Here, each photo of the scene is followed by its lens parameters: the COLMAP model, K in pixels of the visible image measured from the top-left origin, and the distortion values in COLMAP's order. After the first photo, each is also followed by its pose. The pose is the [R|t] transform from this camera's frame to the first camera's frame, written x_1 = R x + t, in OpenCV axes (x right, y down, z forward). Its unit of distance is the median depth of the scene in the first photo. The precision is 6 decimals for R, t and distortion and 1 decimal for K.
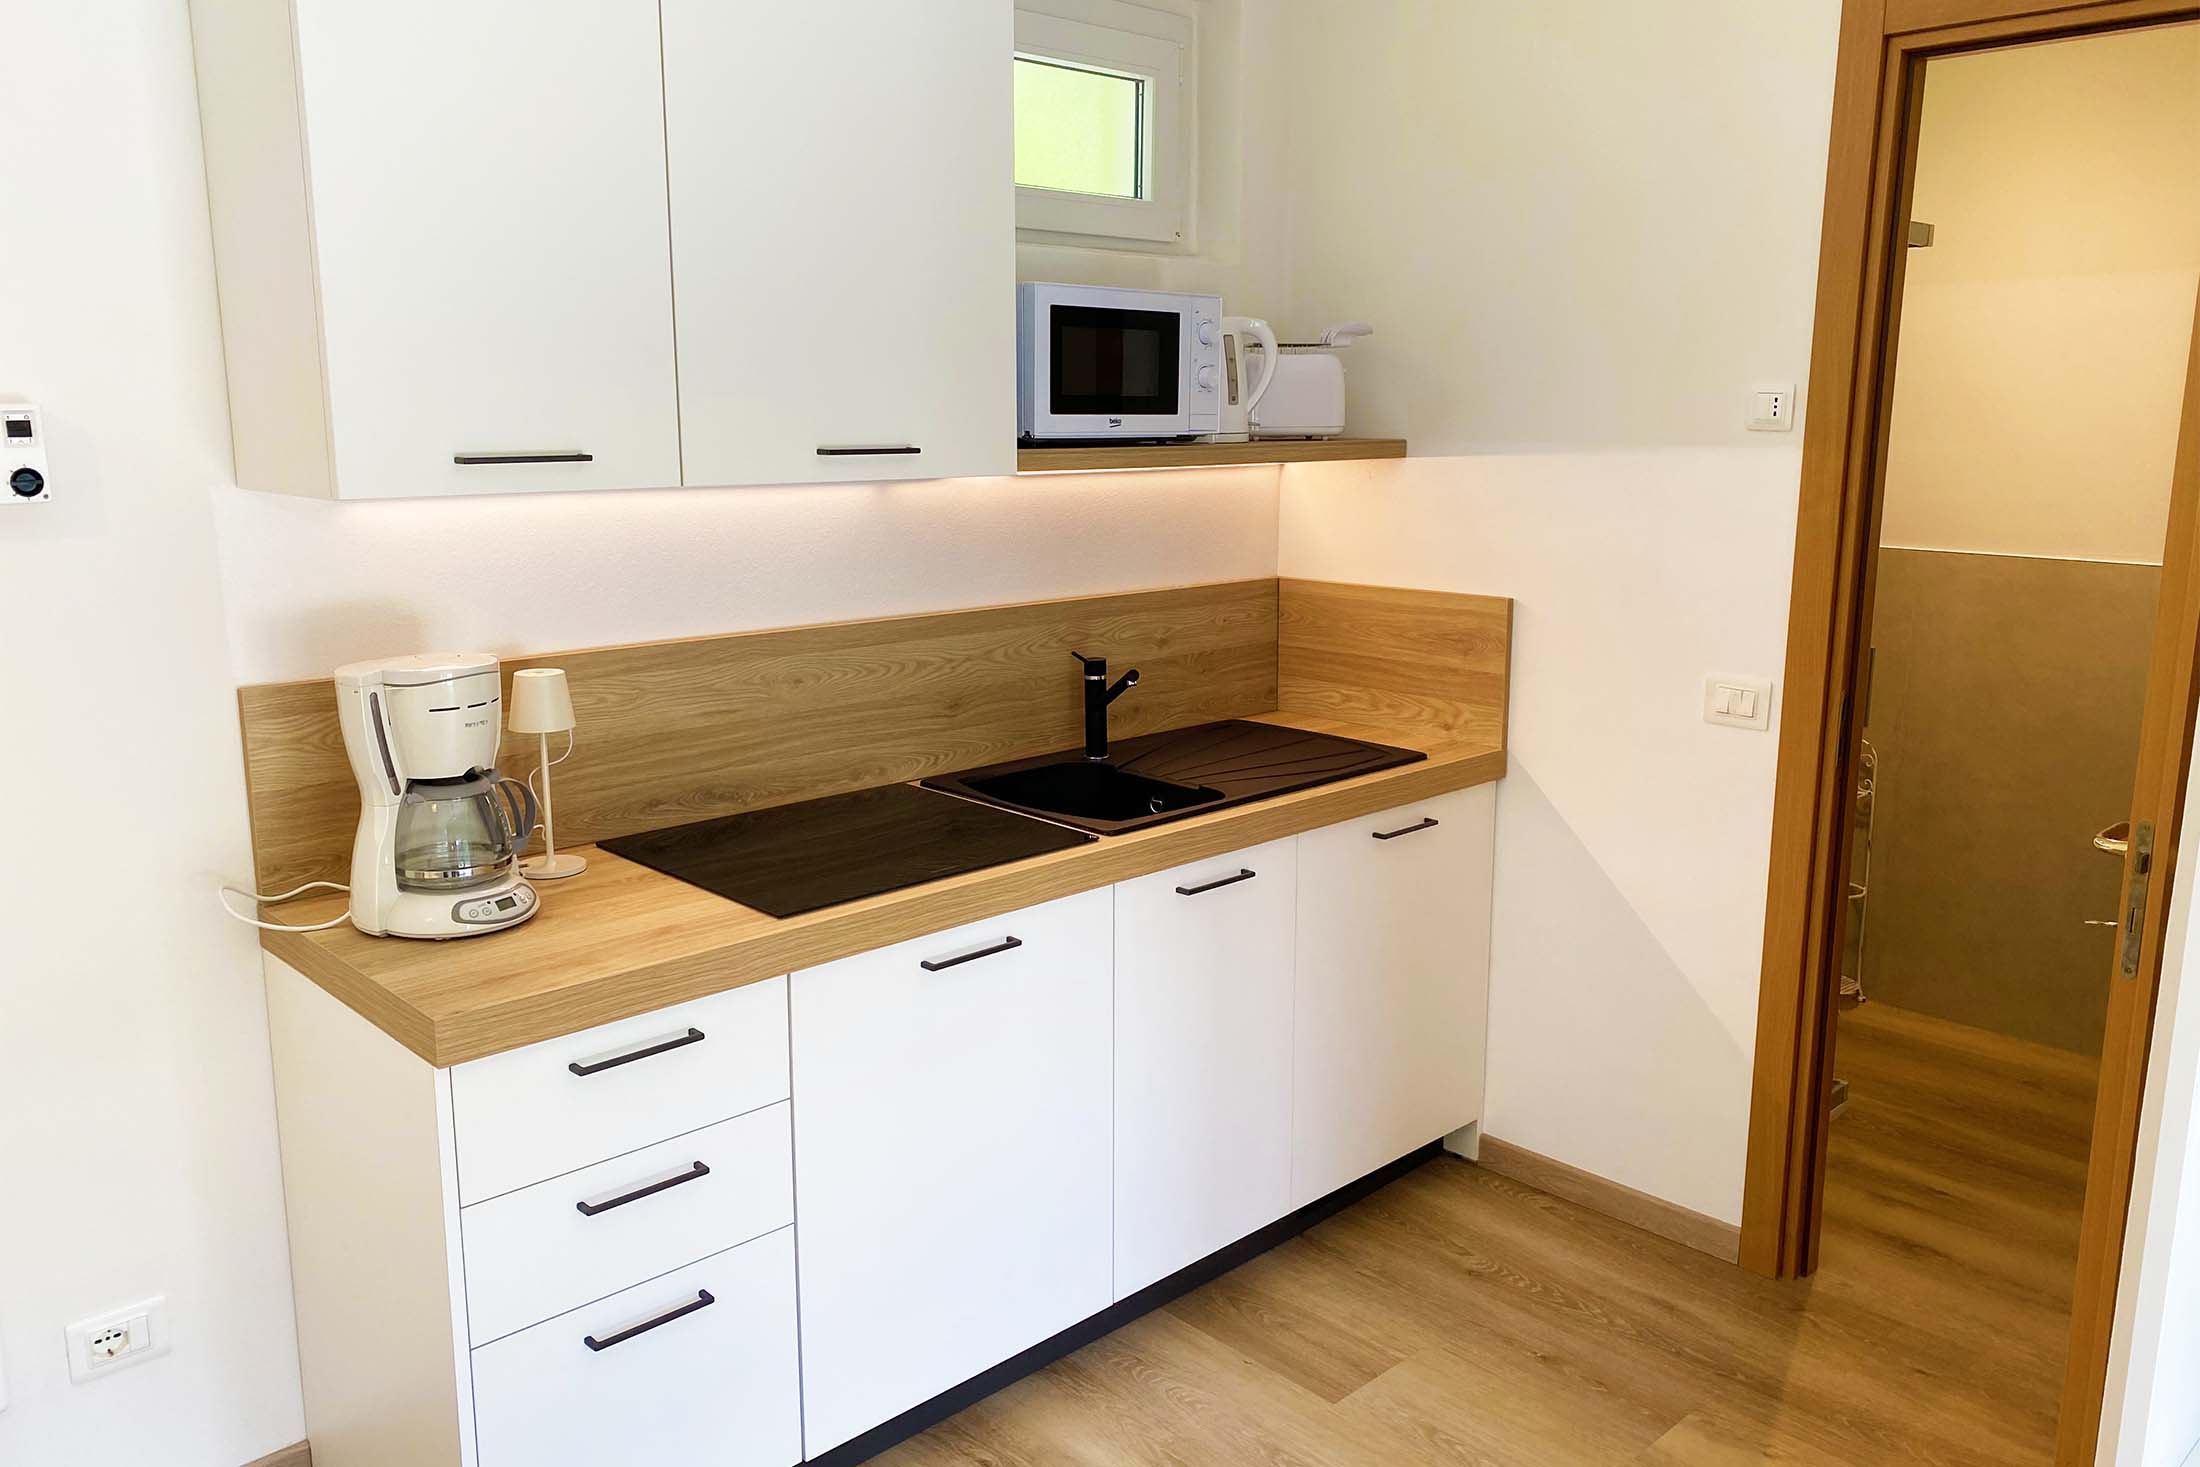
lens RADIAL K [[1666.1, 0, 1099.3], [0, 1666.1, 727.3], [0, 0, 1]] dist [-0.007439, -0.006527]
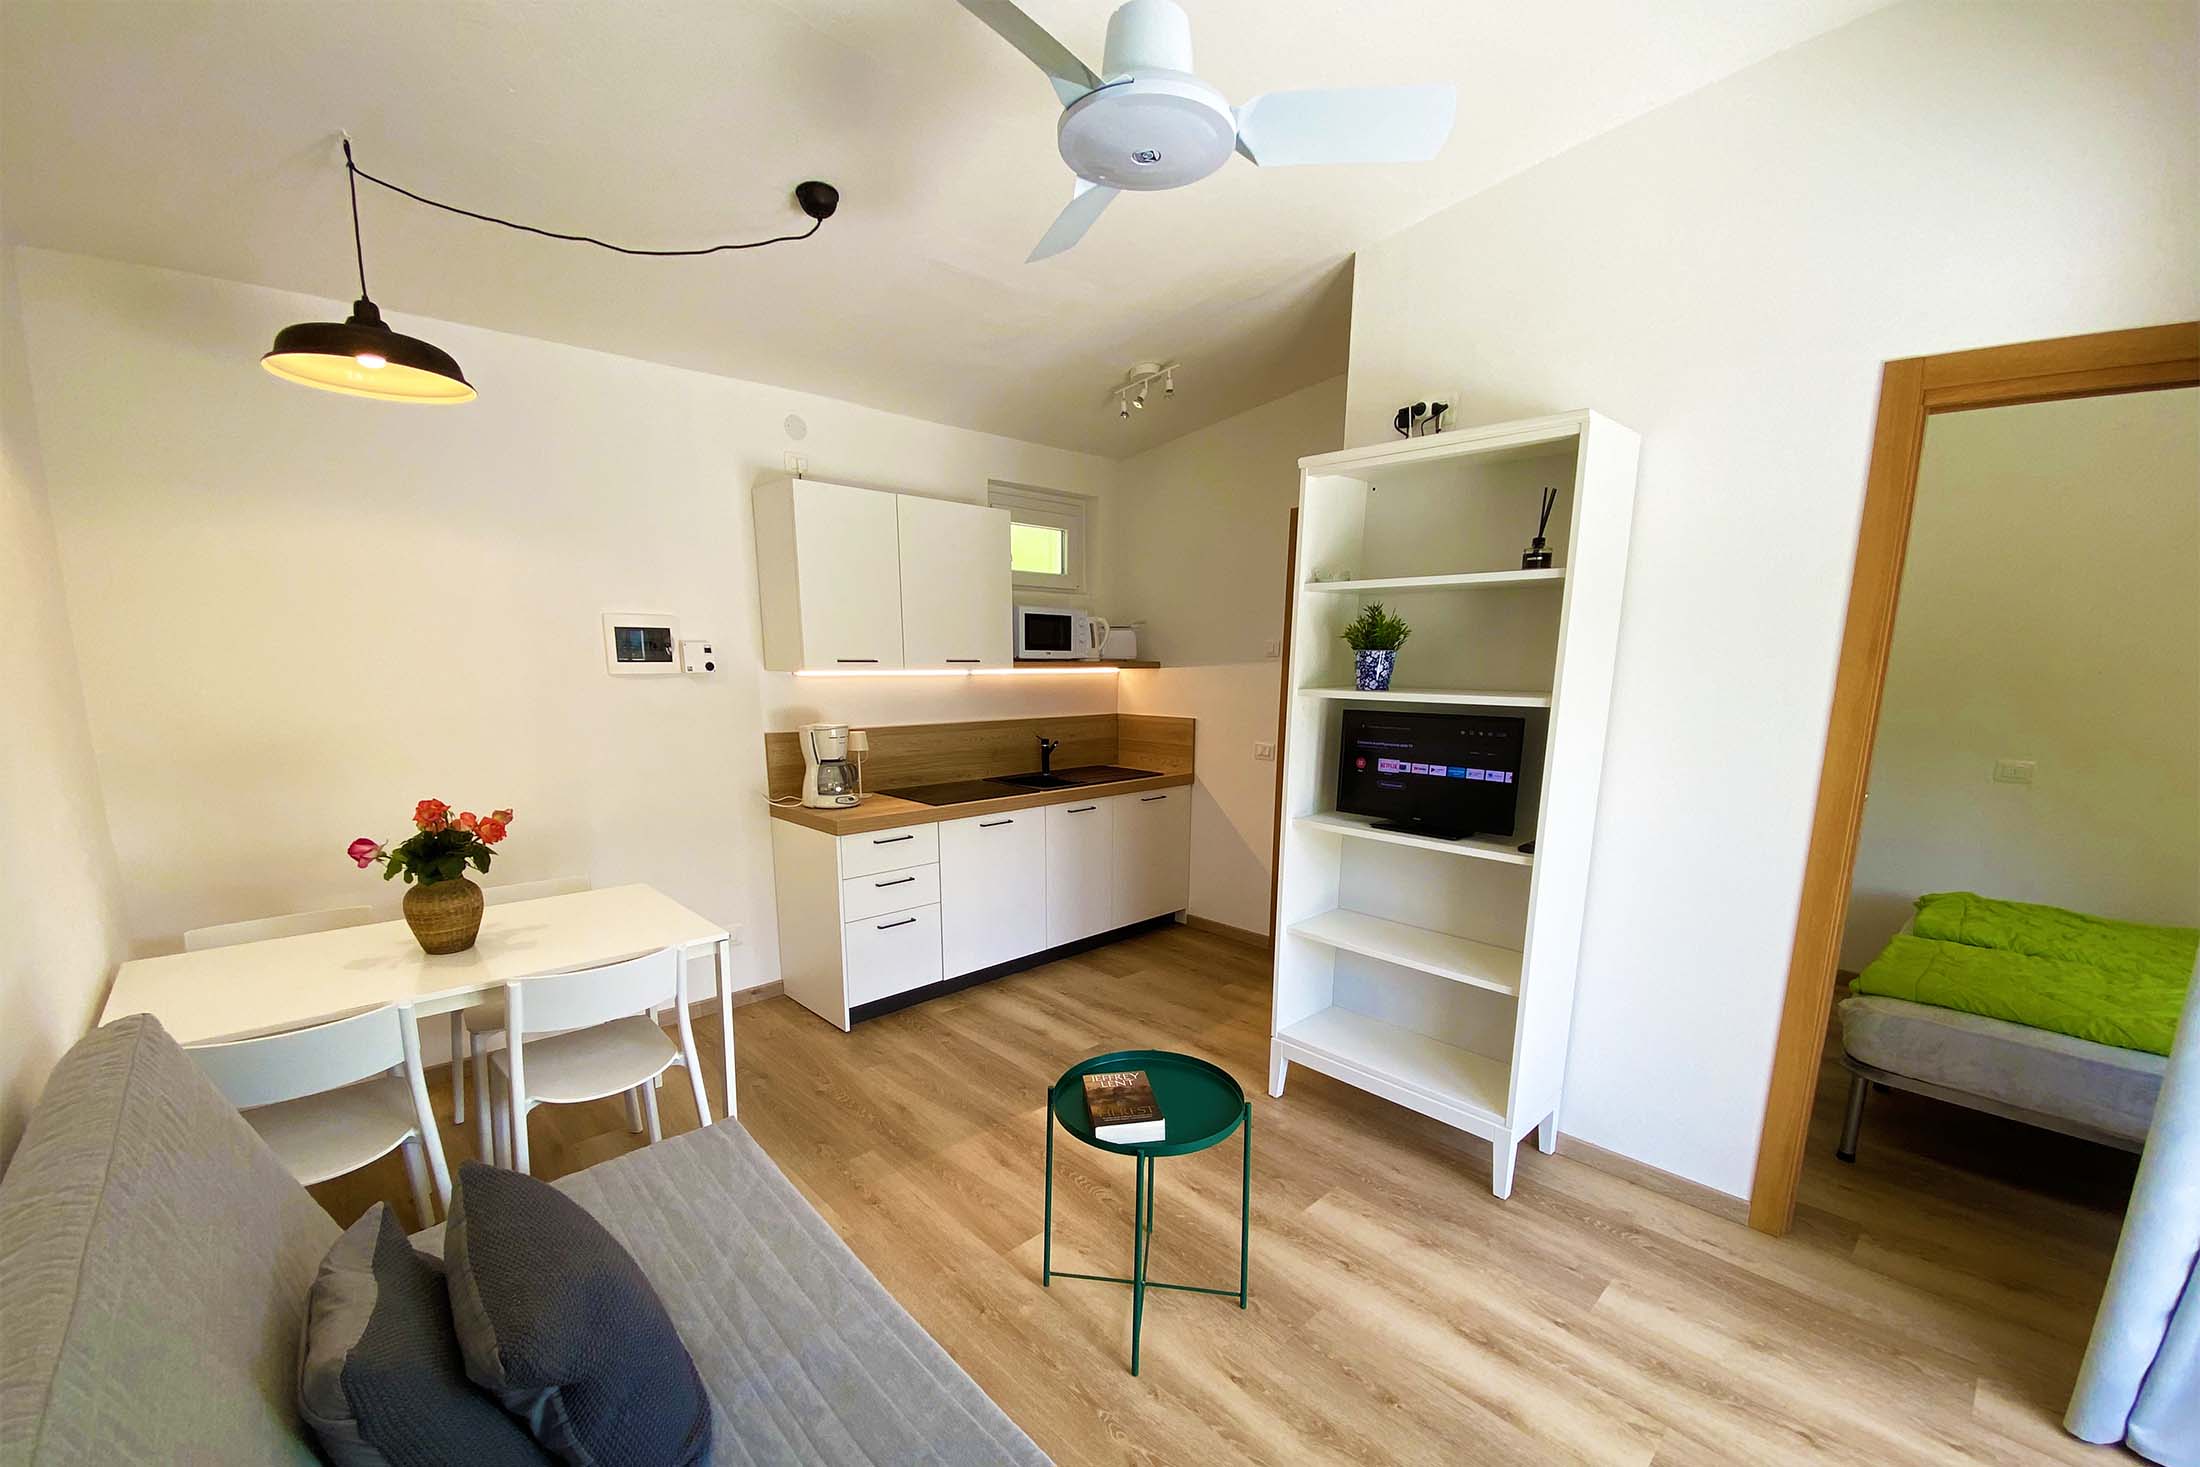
lens RADIAL K [[860.4, 0, 1096.8], [0, 860.4, 840.7], [0, 0, 1]] dist [0.000426, 0.000010]
pose [[0.999949, 0.000701, 0.010027, 0.079005], [-0.000880, 0.999840, 0.017875, 0.118112], [-0.010013, -0.017882, 0.999790, -0.513906]]
